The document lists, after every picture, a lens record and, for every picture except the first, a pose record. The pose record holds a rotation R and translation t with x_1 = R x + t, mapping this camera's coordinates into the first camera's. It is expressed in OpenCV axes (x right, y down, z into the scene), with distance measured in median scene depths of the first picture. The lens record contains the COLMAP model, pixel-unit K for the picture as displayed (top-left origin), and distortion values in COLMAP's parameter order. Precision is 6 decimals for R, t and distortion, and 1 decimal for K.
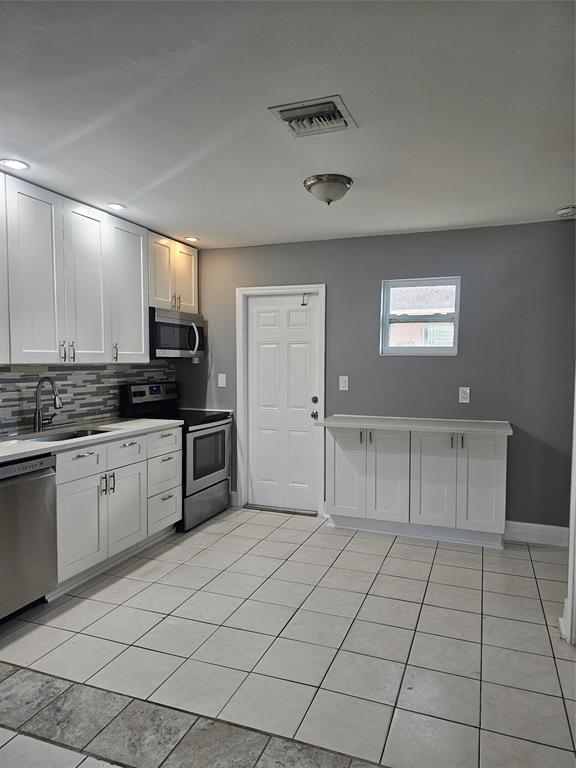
lens RADIAL K [[516.3, 0, 302.6], [0, 516.3, 387.6], [0, 0, 1]] dist [0.042810, -0.021718]
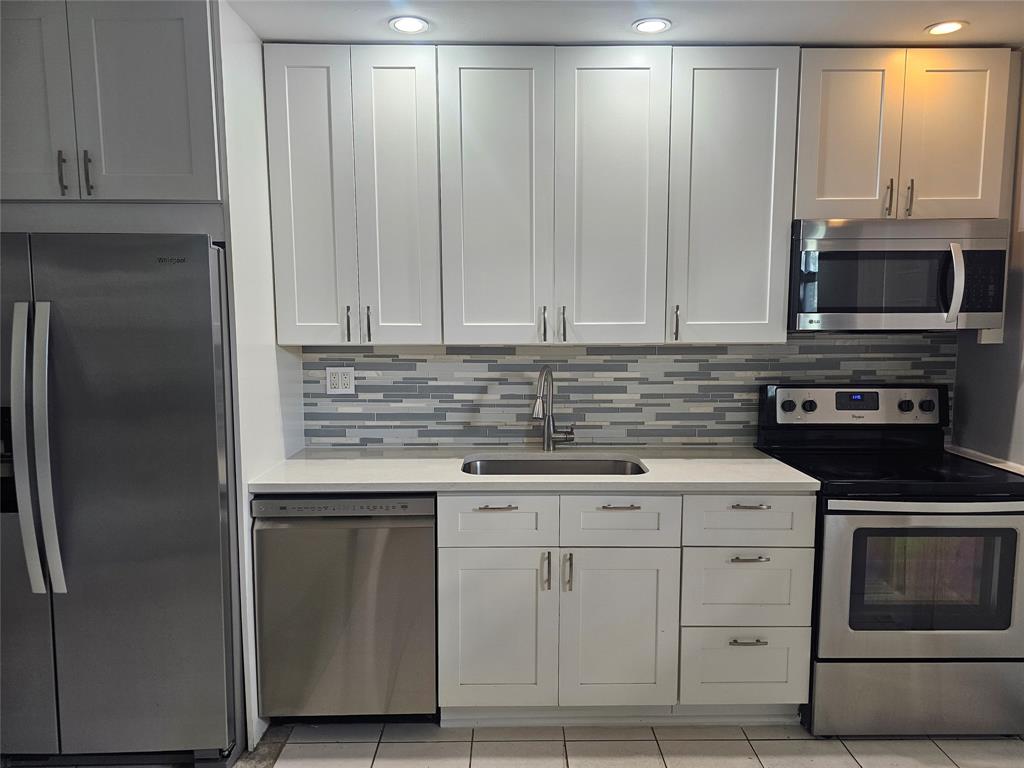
lens RADIAL K [[688.3, 0, 531.3], [0, 688.3, 386.2], [0, 0, 1]] dist [0.042810, -0.021718]
pose [[0.350885, 0.088528, -0.932225, 0.210036], [-0.048399, 0.995905, 0.076359, -0.046265], [0.935167, 0.018326, 0.353732, 0.575788]]
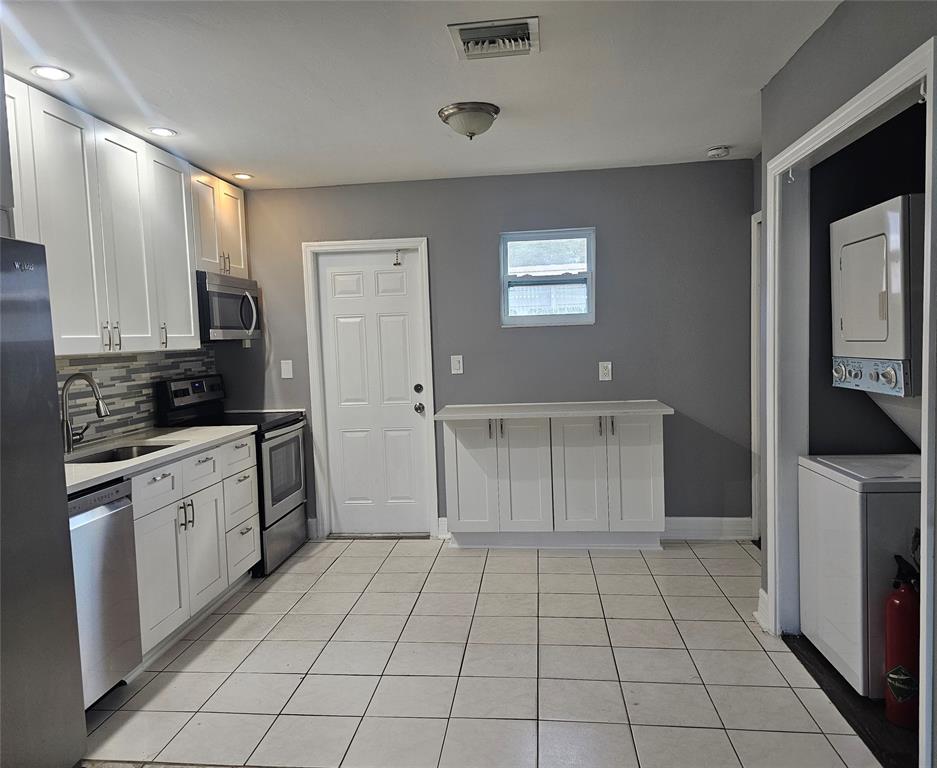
lens RADIAL K [[712.1, 0, 466.3], [0, 712.1, 383.0], [0, 0, 1]] dist [0.055788, -0.020942]
pose [[0.971340, -0.054834, 0.231281, -0.172921], [0.052714, 0.998492, 0.015337, 0.004083], [-0.231773, -0.002706, 0.972766, -0.056524]]
